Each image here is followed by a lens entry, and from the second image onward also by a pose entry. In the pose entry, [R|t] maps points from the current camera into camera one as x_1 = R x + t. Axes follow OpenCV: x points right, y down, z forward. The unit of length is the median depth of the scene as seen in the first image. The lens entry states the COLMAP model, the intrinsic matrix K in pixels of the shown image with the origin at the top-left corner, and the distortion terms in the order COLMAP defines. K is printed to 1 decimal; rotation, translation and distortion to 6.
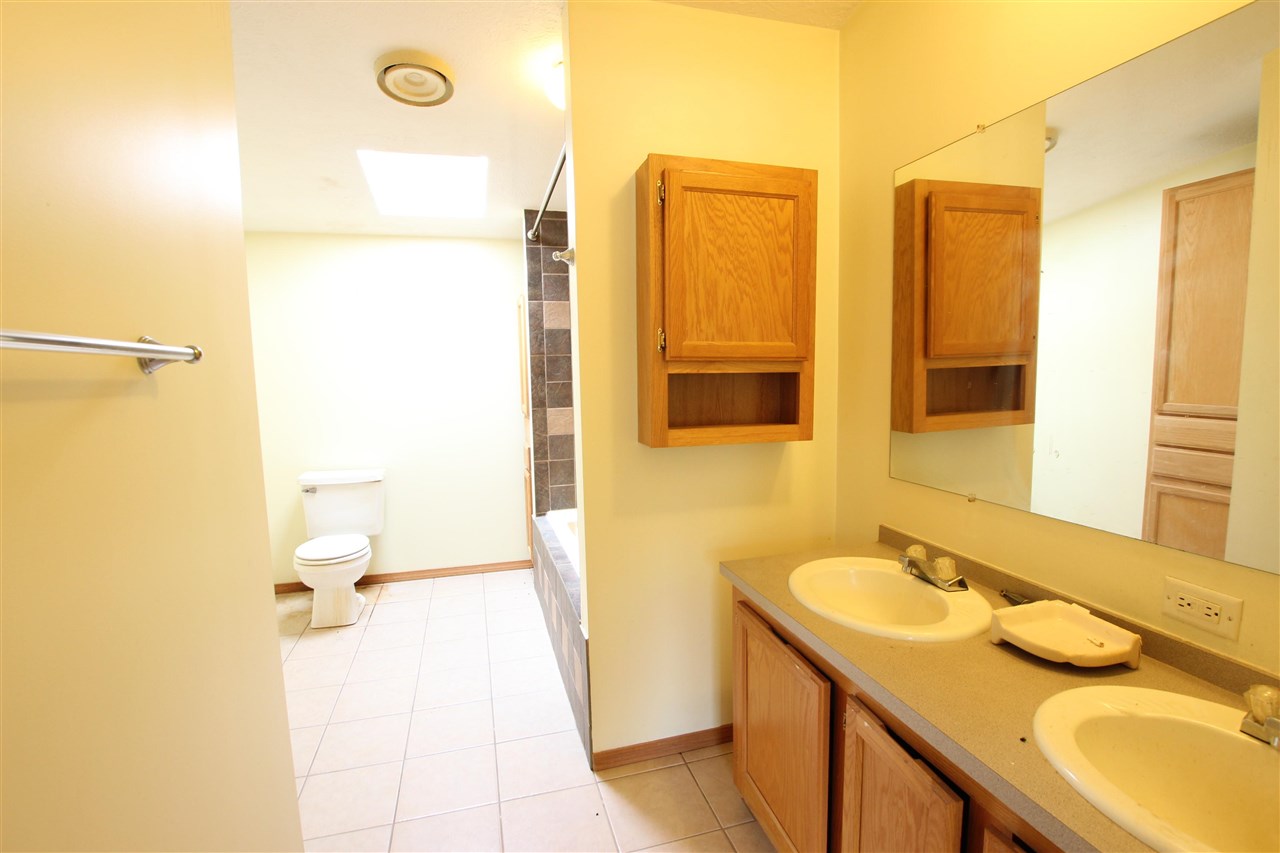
lens RADIAL K [[593.6, 0, 637.4], [0, 593.6, 428.7], [0, 0, 1]] dist [-0.030296, 0.001831]
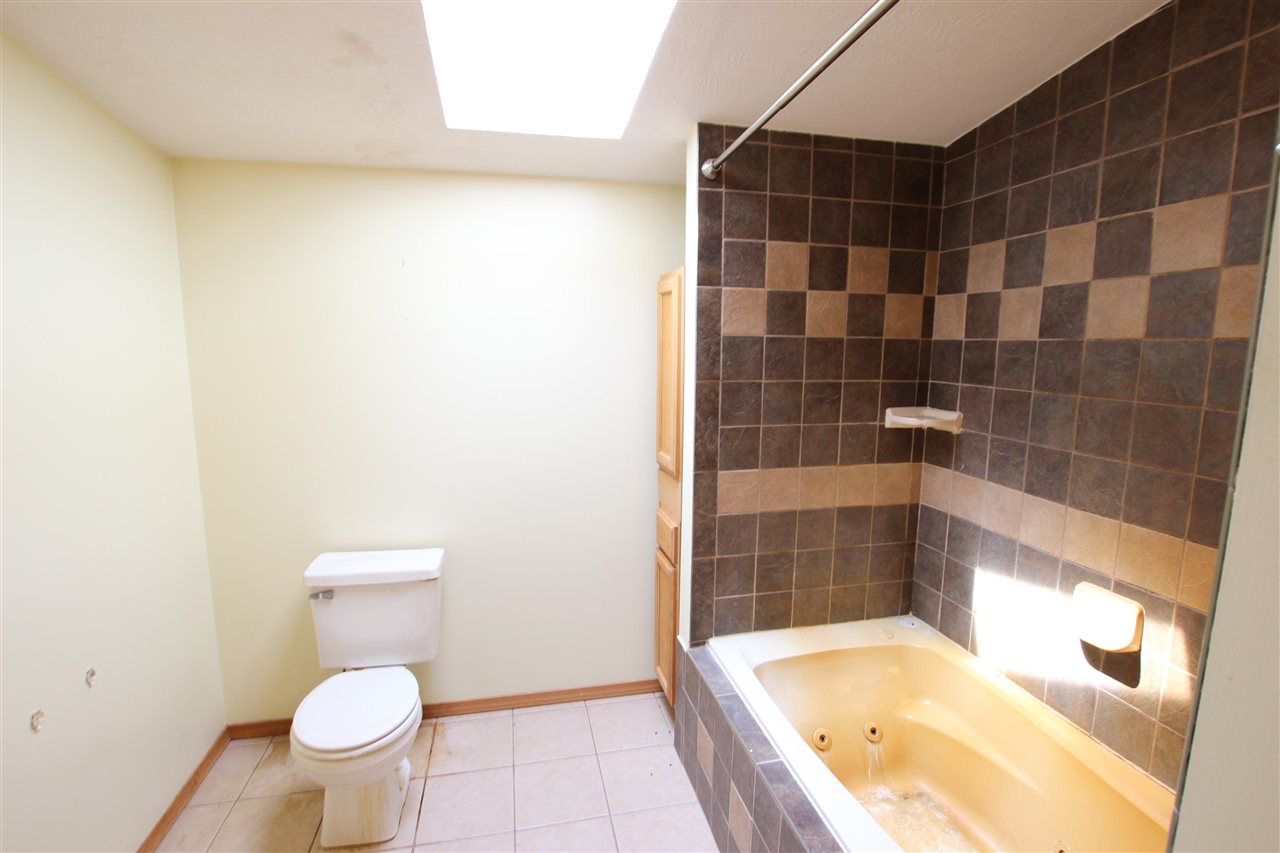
lens RADIAL K [[593.6, 0, 642.7], [0, 593.6, 428.2], [0, 0, 1]] dist [-0.030296, 0.001831]
pose [[0.998356, 0.033151, -0.046759, -0.203101], [-0.031291, 0.998712, 0.039950, -0.098809], [0.048023, -0.038421, 0.998107, 0.415404]]
